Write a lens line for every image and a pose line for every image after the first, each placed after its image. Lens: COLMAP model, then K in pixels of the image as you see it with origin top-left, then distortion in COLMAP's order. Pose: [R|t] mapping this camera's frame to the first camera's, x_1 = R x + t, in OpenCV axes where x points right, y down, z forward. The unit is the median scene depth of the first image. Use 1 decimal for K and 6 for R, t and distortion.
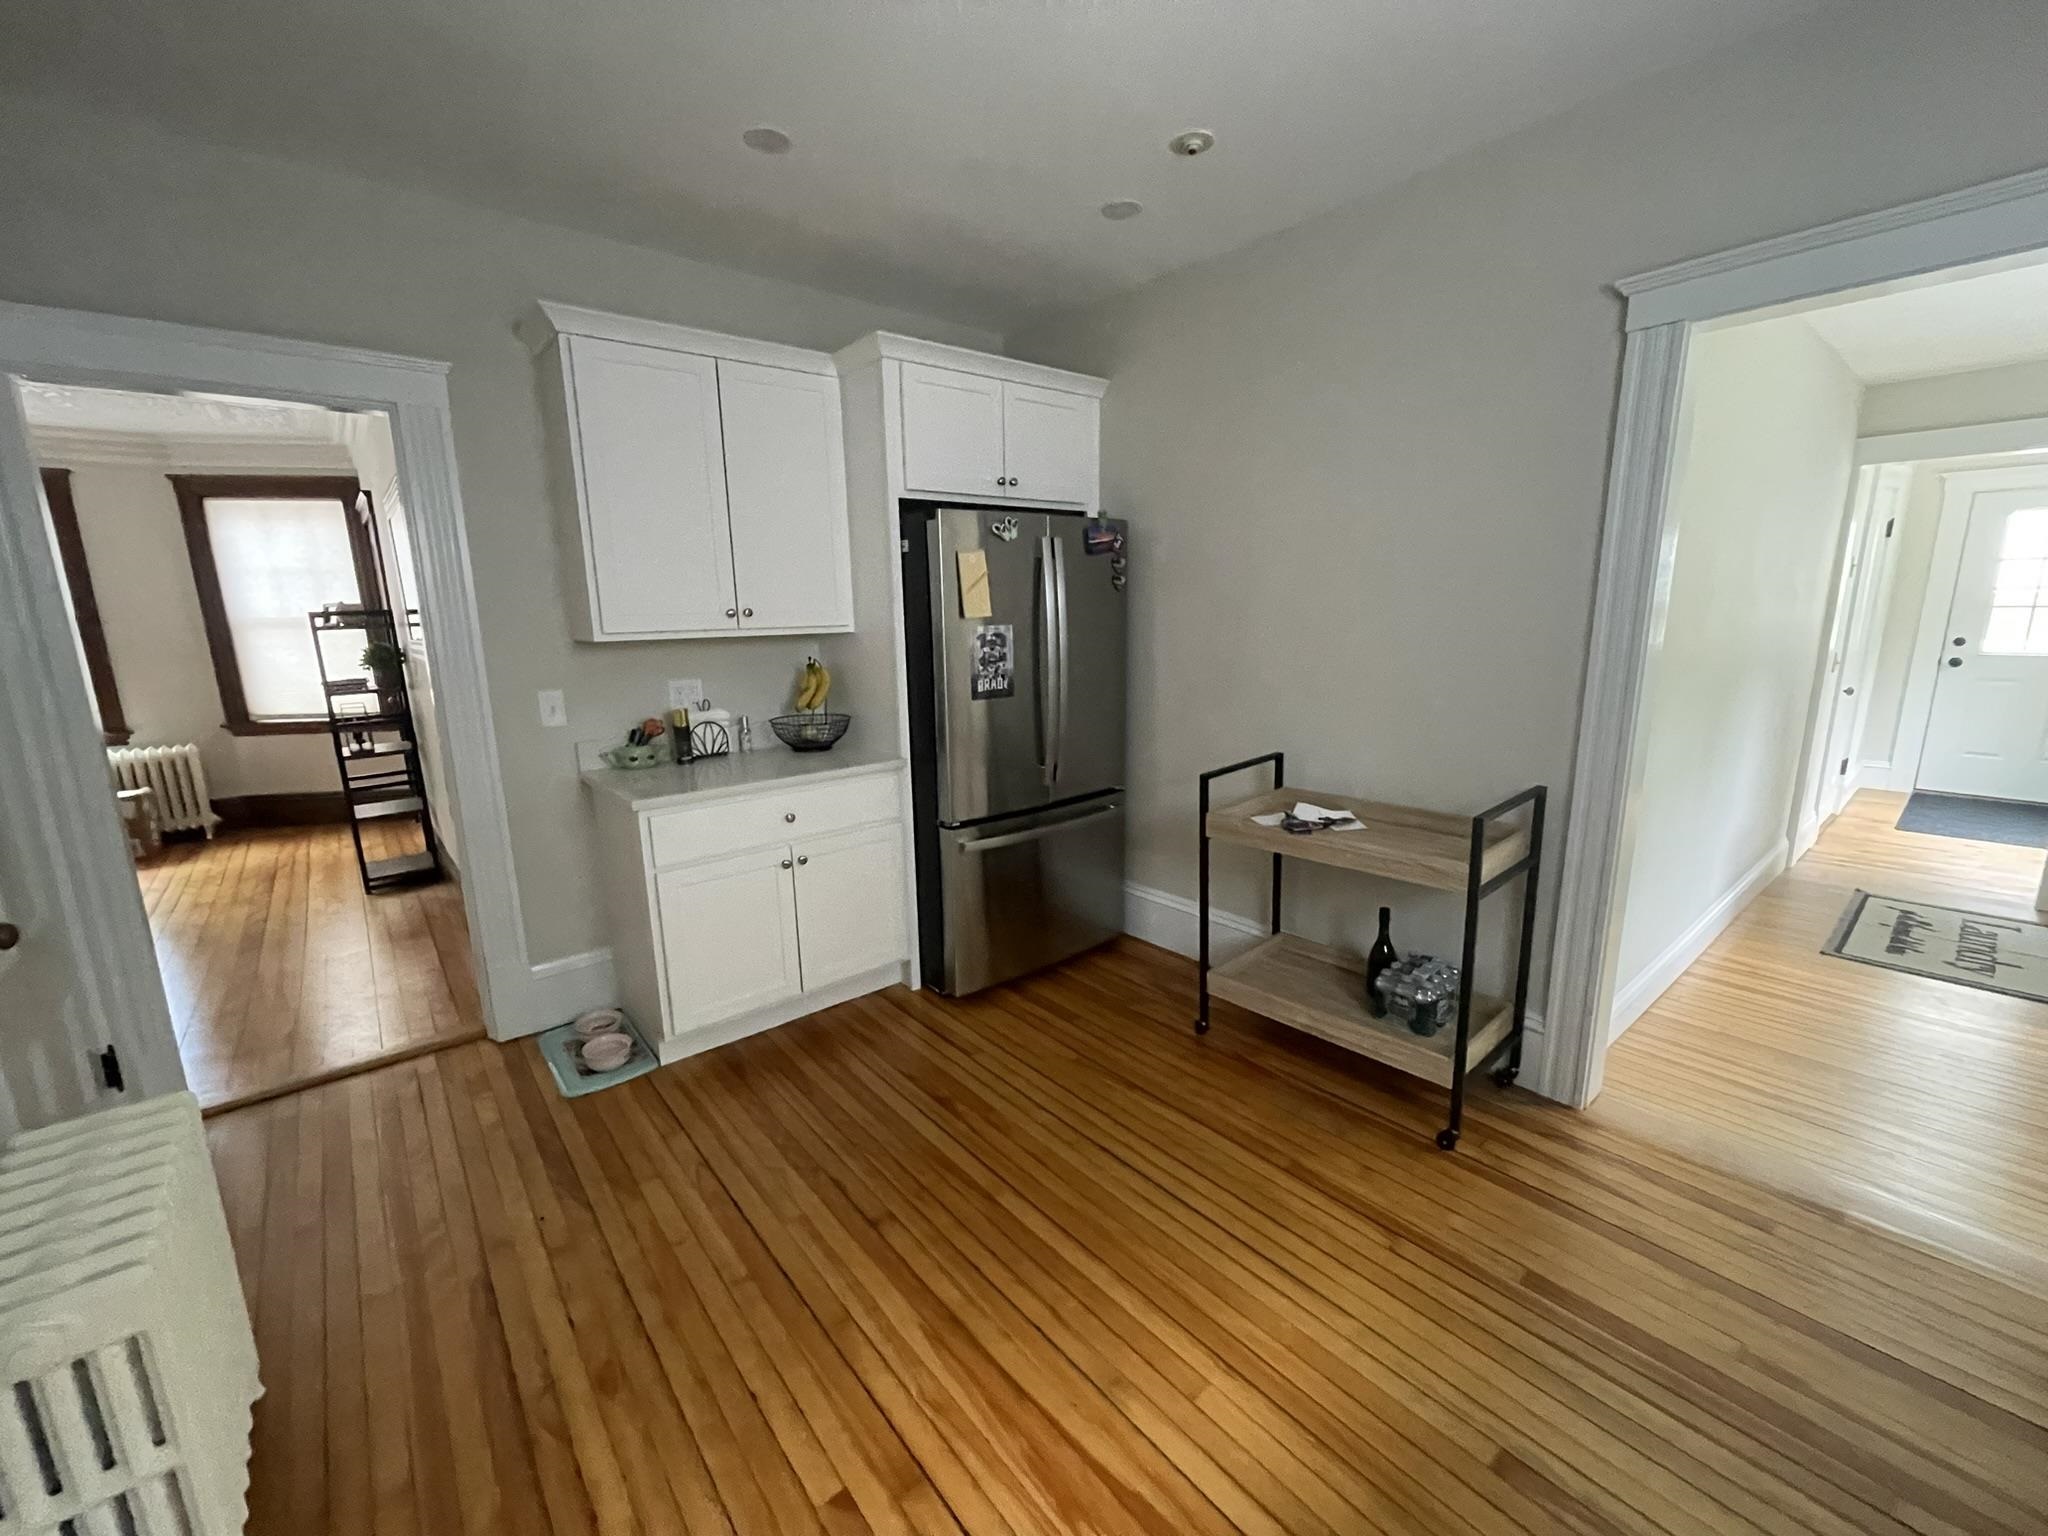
lens RADIAL K [[828.3, 0, 1004.6], [0, 828.3, 766.8], [0, 0, 1]] dist [-0.007299, -0.000205]
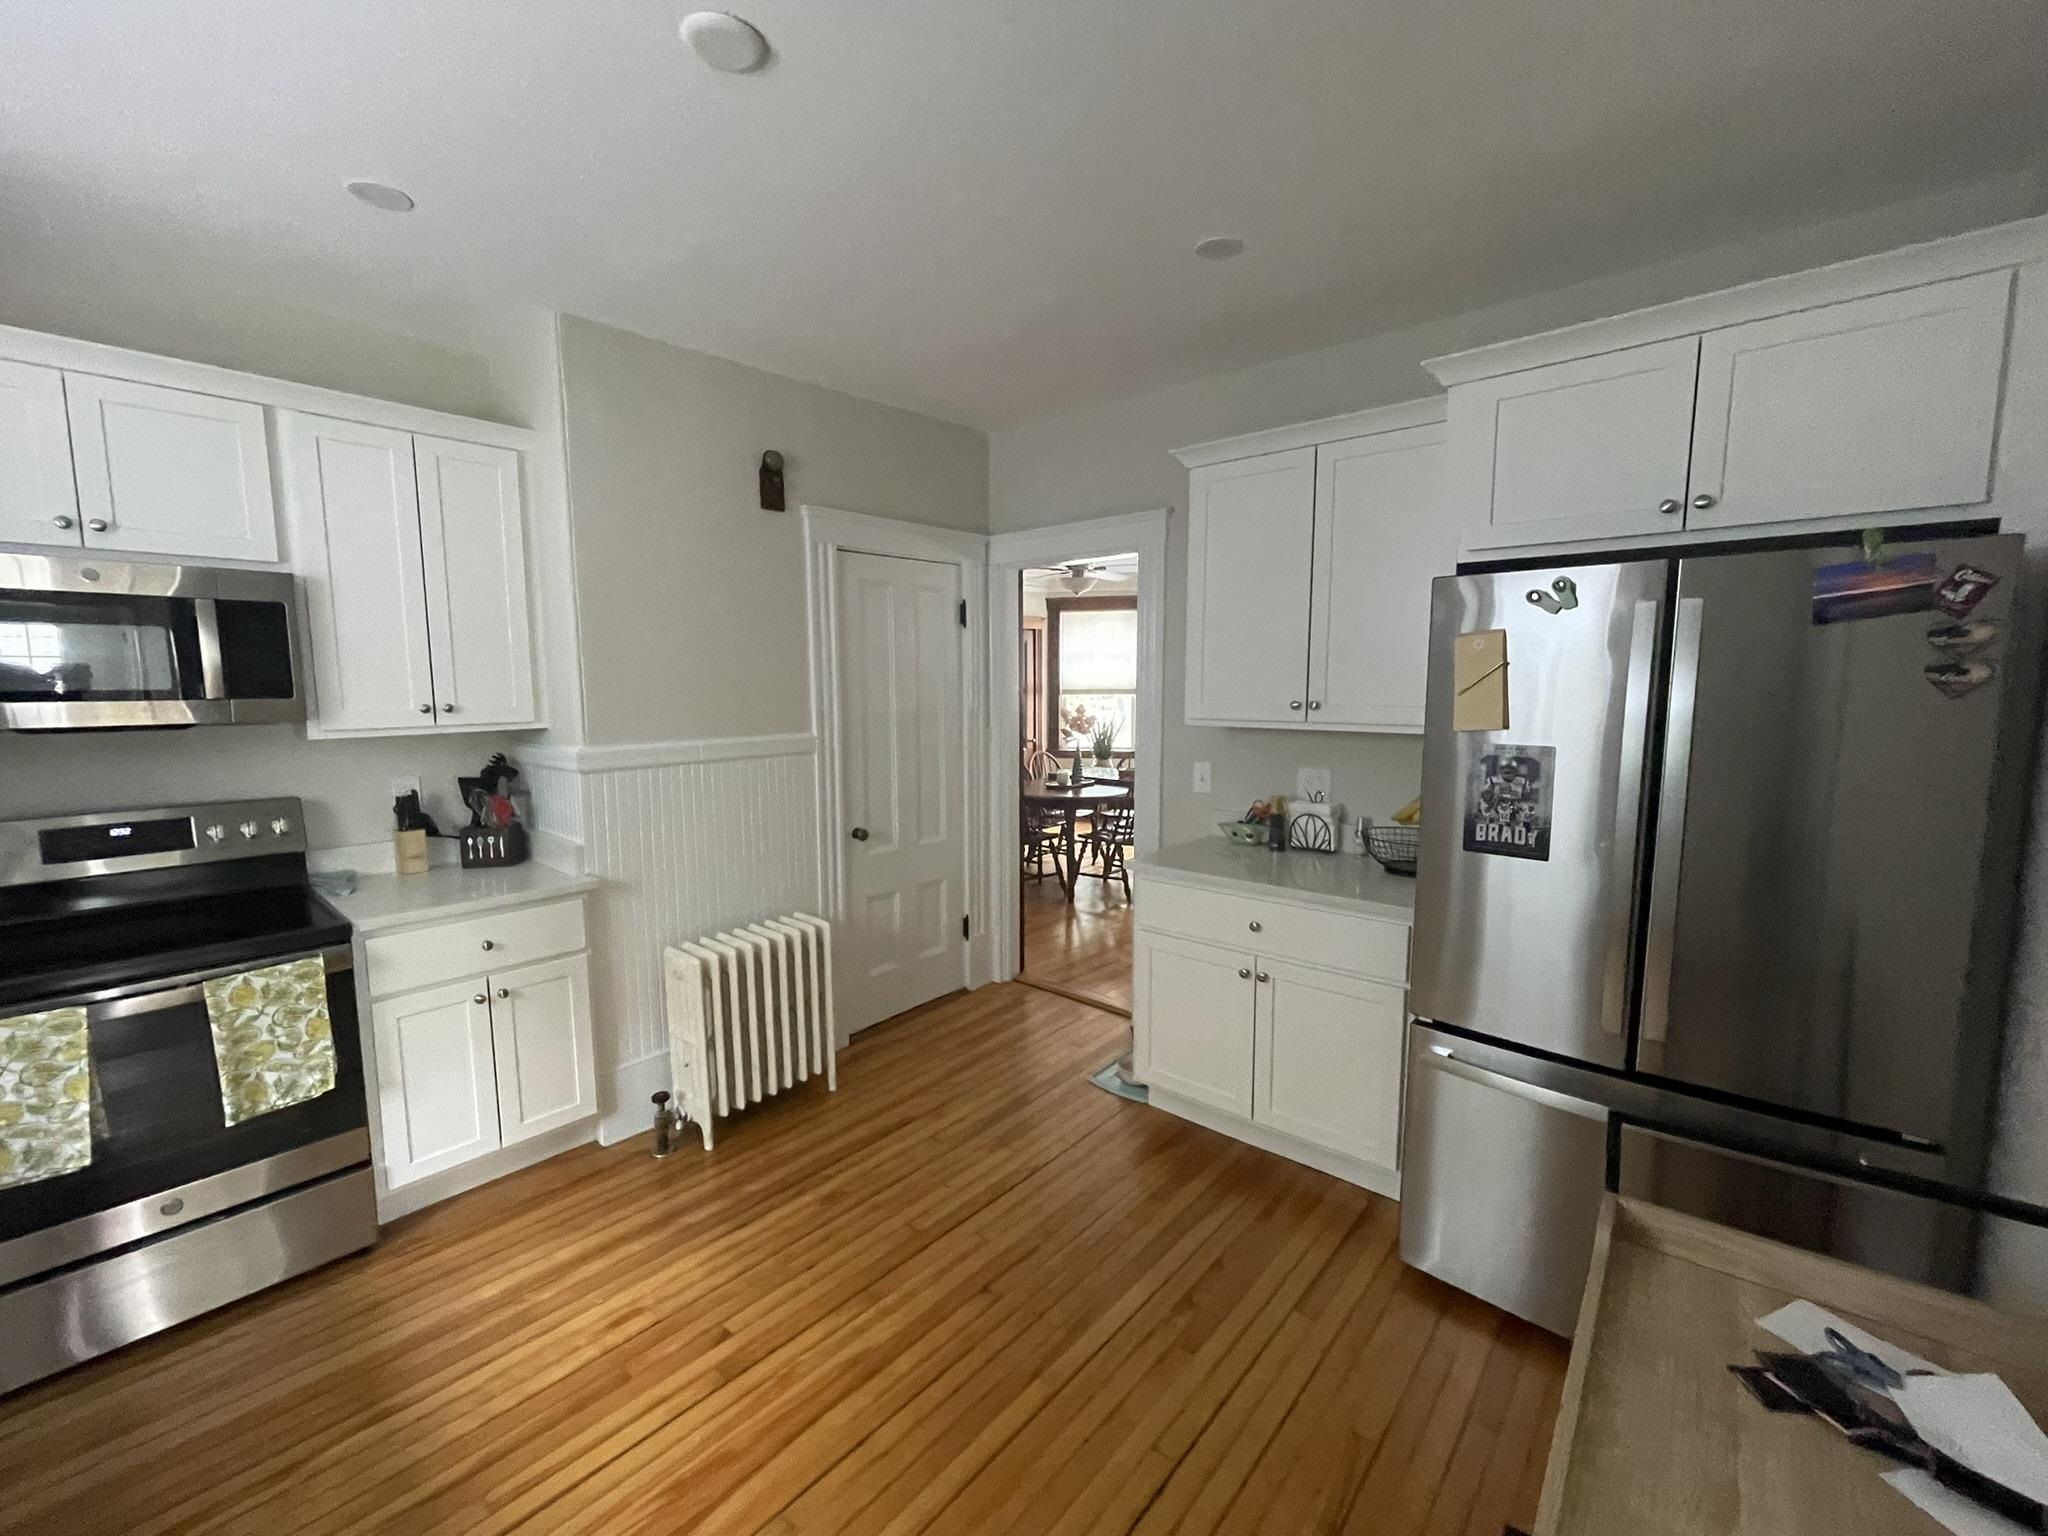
lens RADIAL K [[828.3, 0, 1004.6], [0, 828.3, 766.8], [0, 0, 1]] dist [-0.007299, -0.000205]
pose [[0.160132, 0.123542, -0.979334, 0.555500], [-0.190866, 0.977288, 0.092075, -0.138221], [0.968467, 0.172178, 0.180075, 0.507387]]
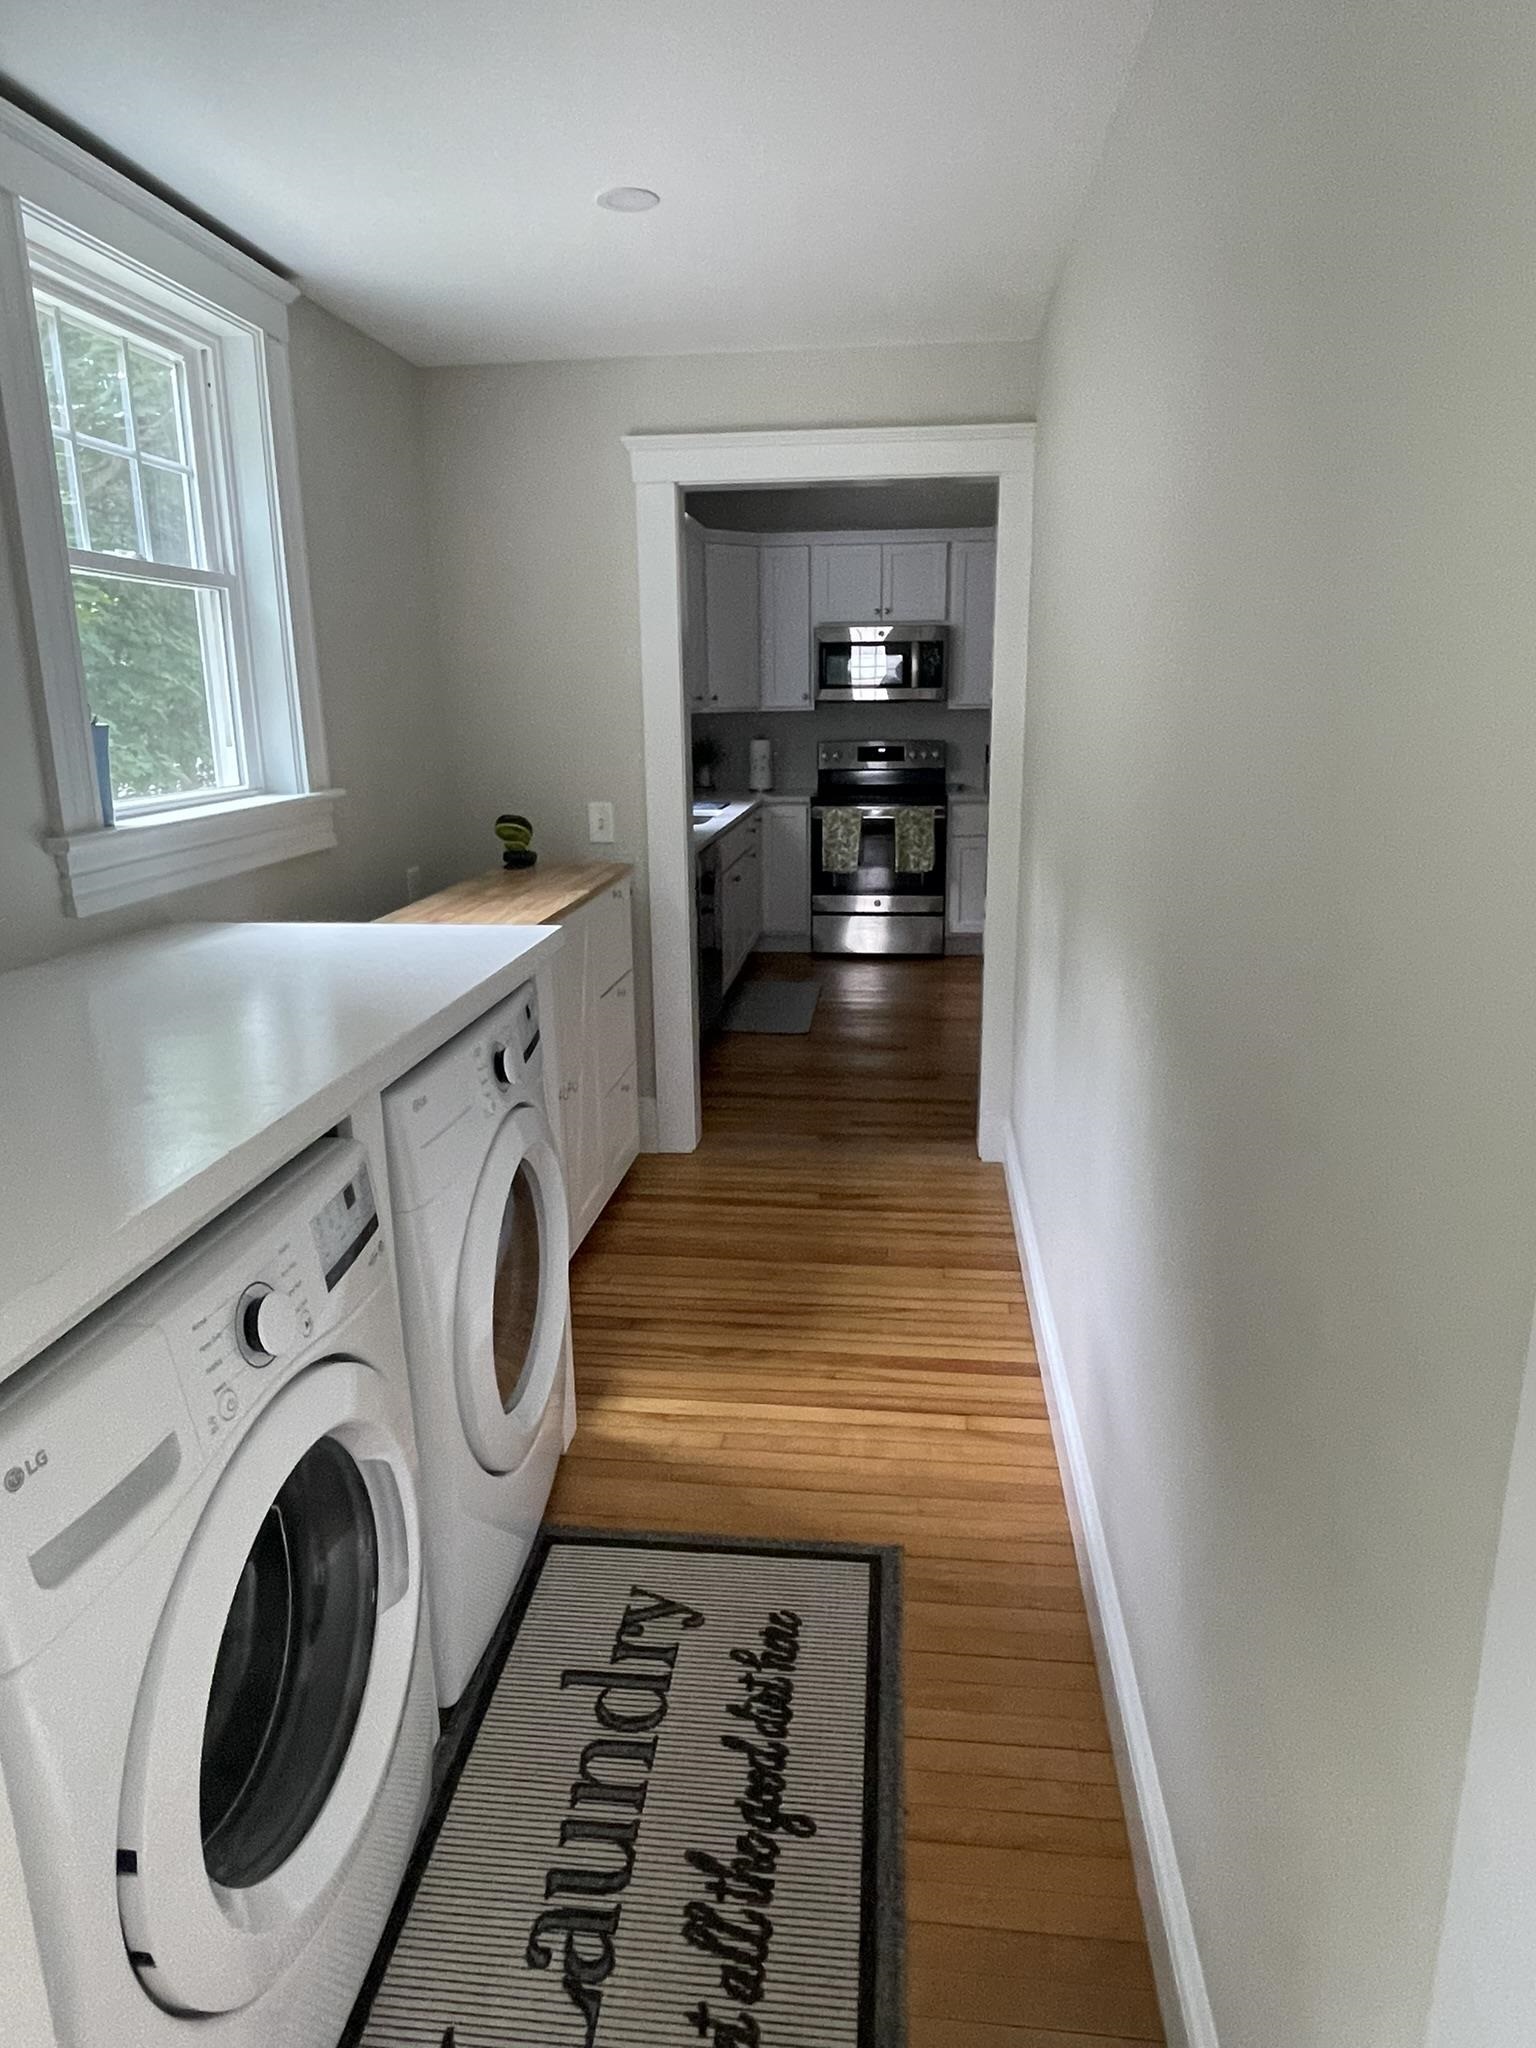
lens RADIAL K [[1304.8, 0, 768.0], [0, 1304.8, 1024.0], [0, 0, 1]] dist [-0.000669, -0.000992]
pose [[-0.706593, 0.200446, -0.678637, 1.834734], [-0.117450, 0.912516, 0.391815, -0.371301], [0.697805, 0.356560, -0.621235, 1.611001]]
